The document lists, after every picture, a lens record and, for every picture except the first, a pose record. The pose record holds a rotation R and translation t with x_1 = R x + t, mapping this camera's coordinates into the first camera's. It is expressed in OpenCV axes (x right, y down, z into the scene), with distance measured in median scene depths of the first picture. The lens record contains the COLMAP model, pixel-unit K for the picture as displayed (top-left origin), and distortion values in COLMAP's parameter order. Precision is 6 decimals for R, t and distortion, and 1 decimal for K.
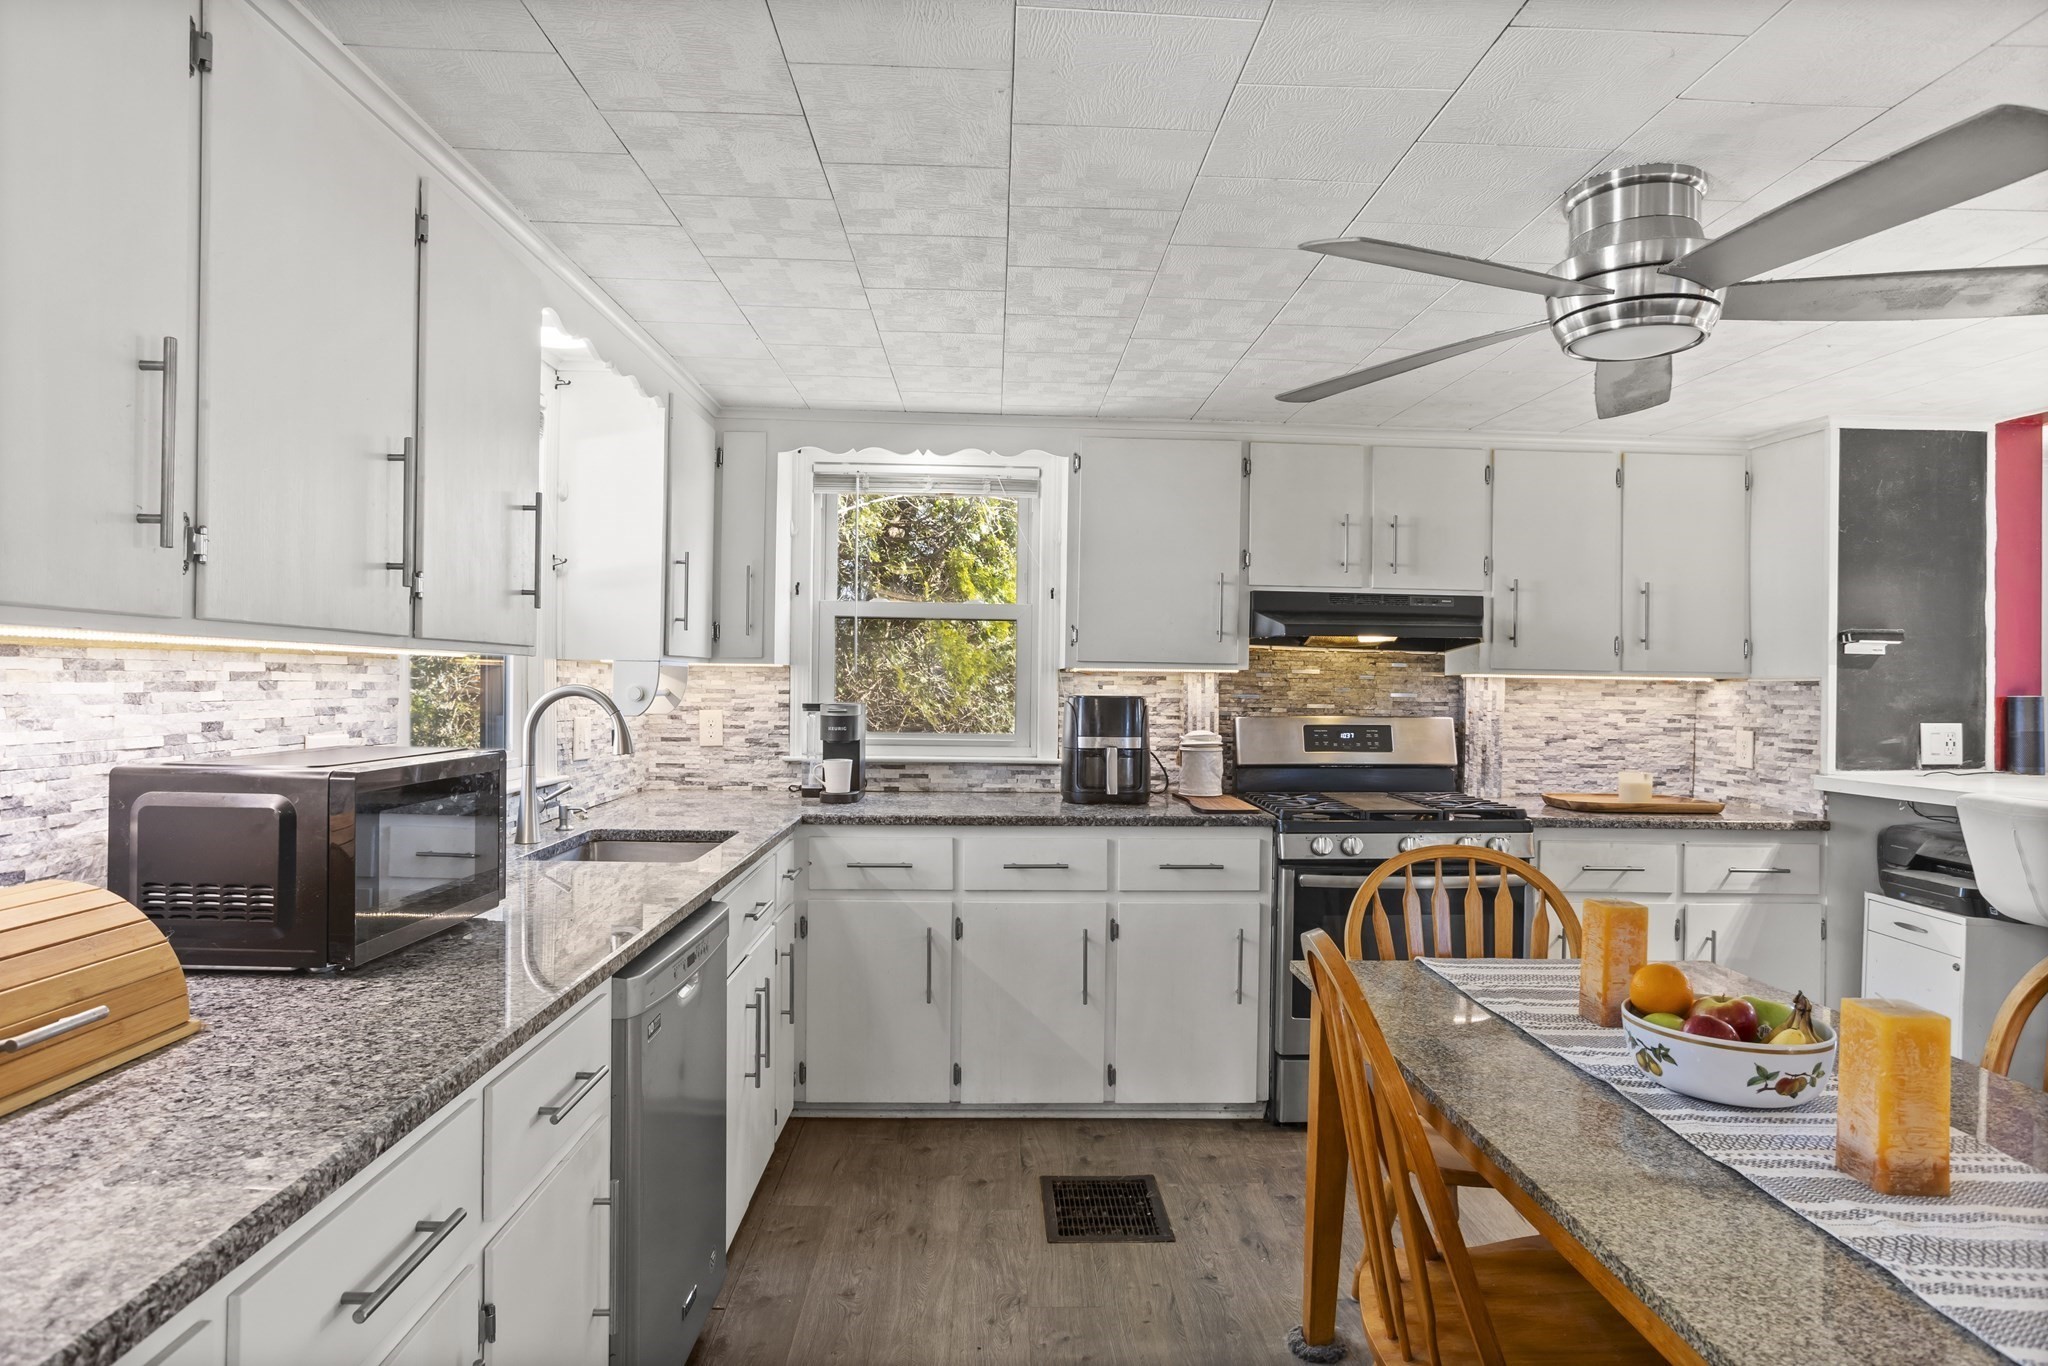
lens RADIAL K [[1147.6, 0, 1024.0], [0, 1147.6, 683.0], [0, 0, 1]] dist [-0.056518, 0.046153]
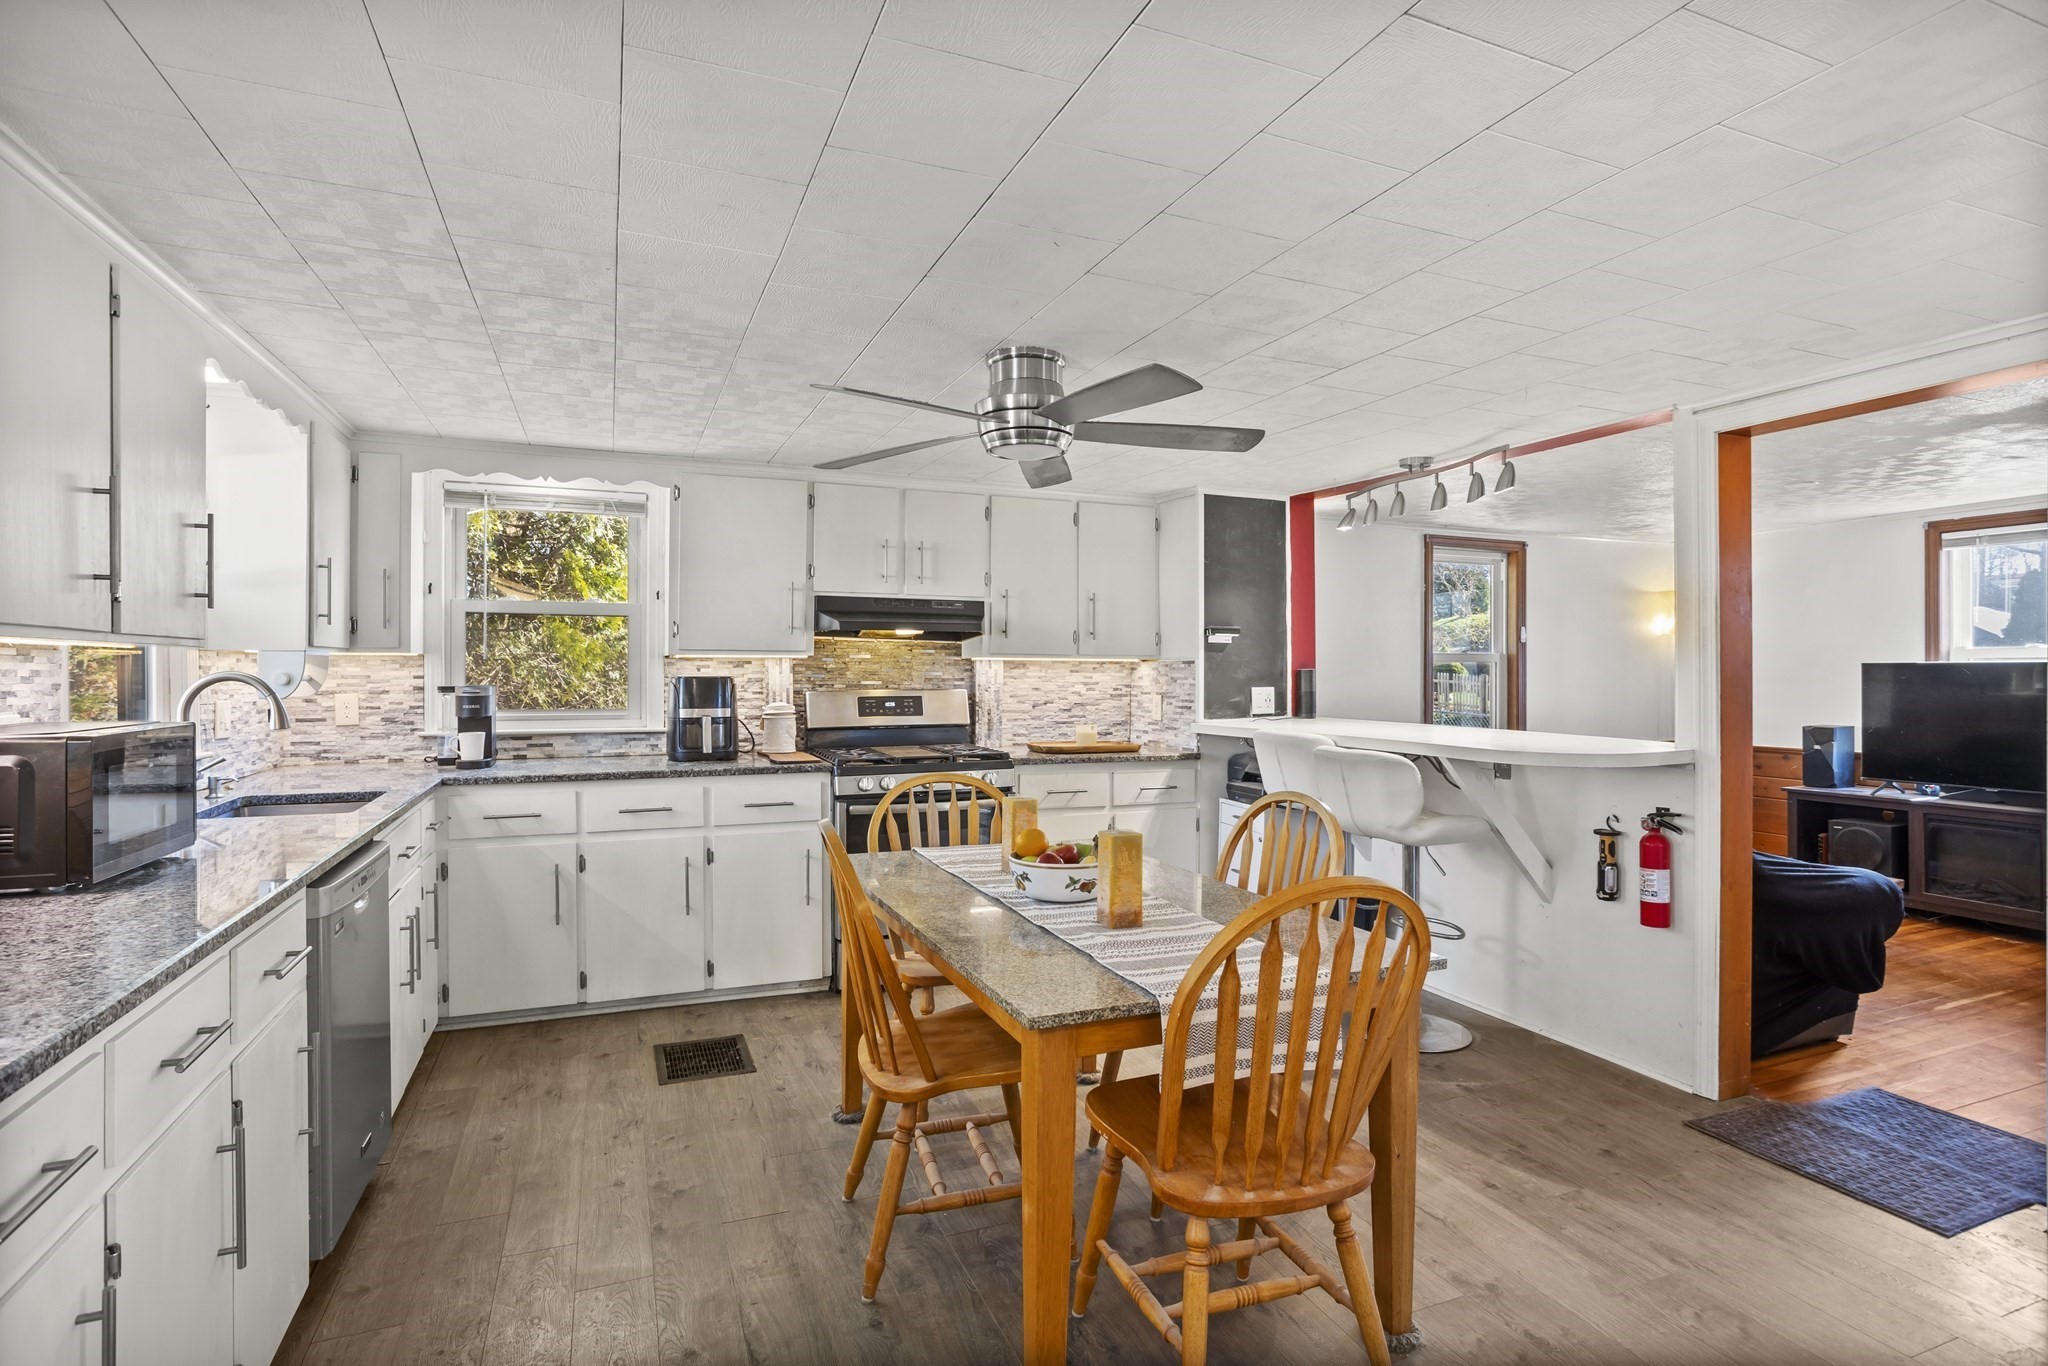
lens RADIAL K [[1018.7, 0, 1021.8], [0, 1018.7, 674.6], [0, 0, 1]] dist [-0.063496, 0.034530]
pose [[0.935960, -0.011915, 0.351905, 0.008733], [0.009511, 0.999918, 0.008559, 0.003051], [-0.351978, -0.004664, 0.935996, -0.199037]]
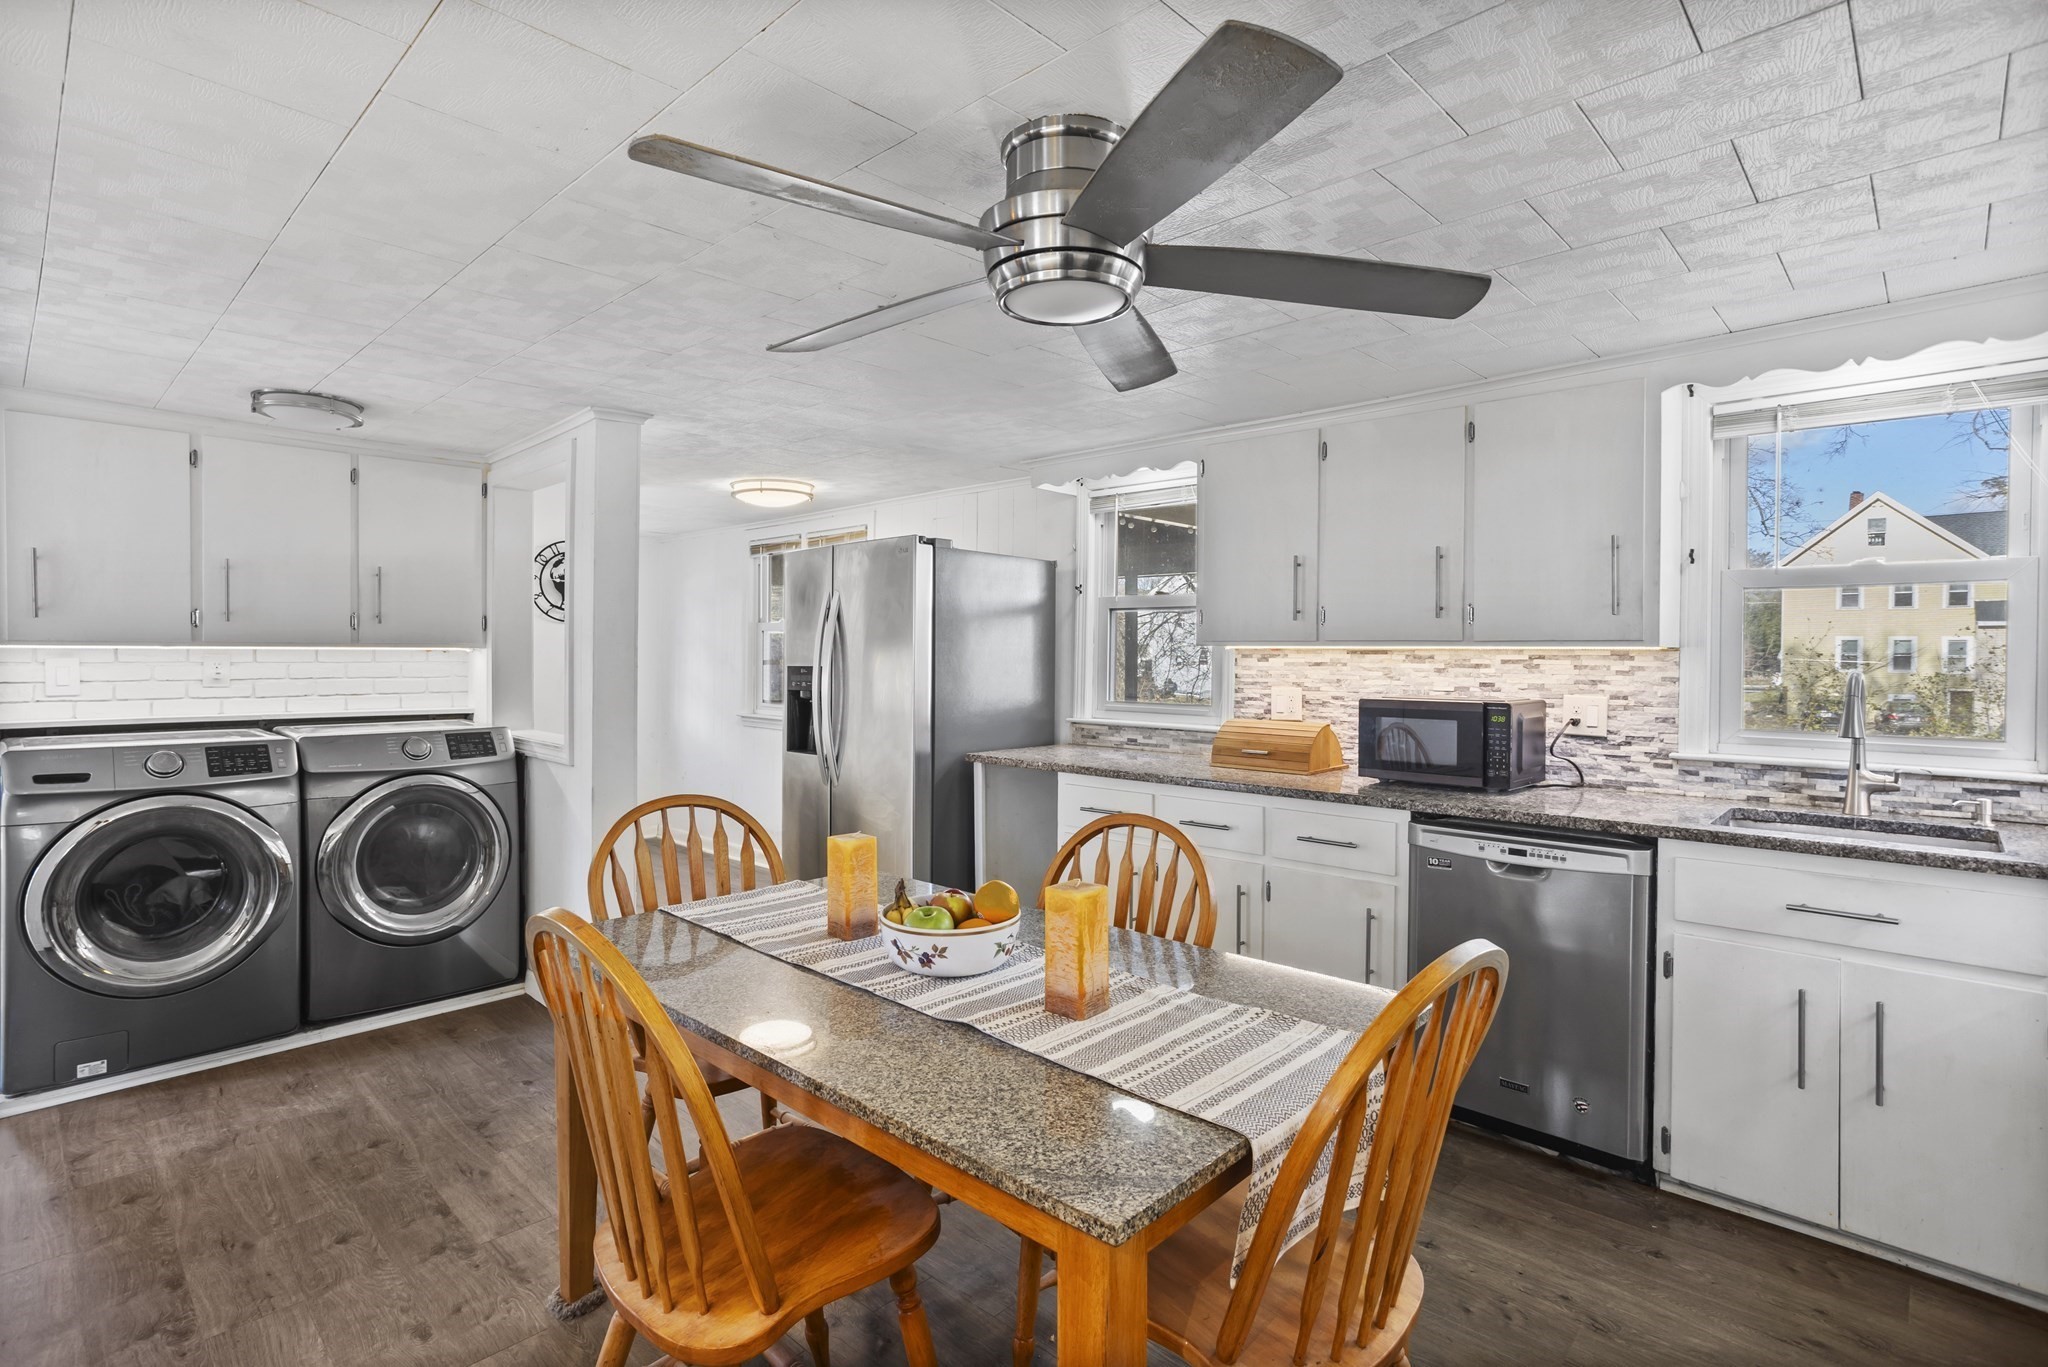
lens RADIAL K [[997.6, 0, 1021.0], [0, 997.6, 669.4], [0, 0, 1]] dist [-0.053460, 0.026514]
pose [[-0.705509, -0.003167, -0.708694, 0.640814], [-0.013462, 0.999869, 0.008934, 0.001998], [0.708573, 0.015843, -0.705460, 0.868271]]
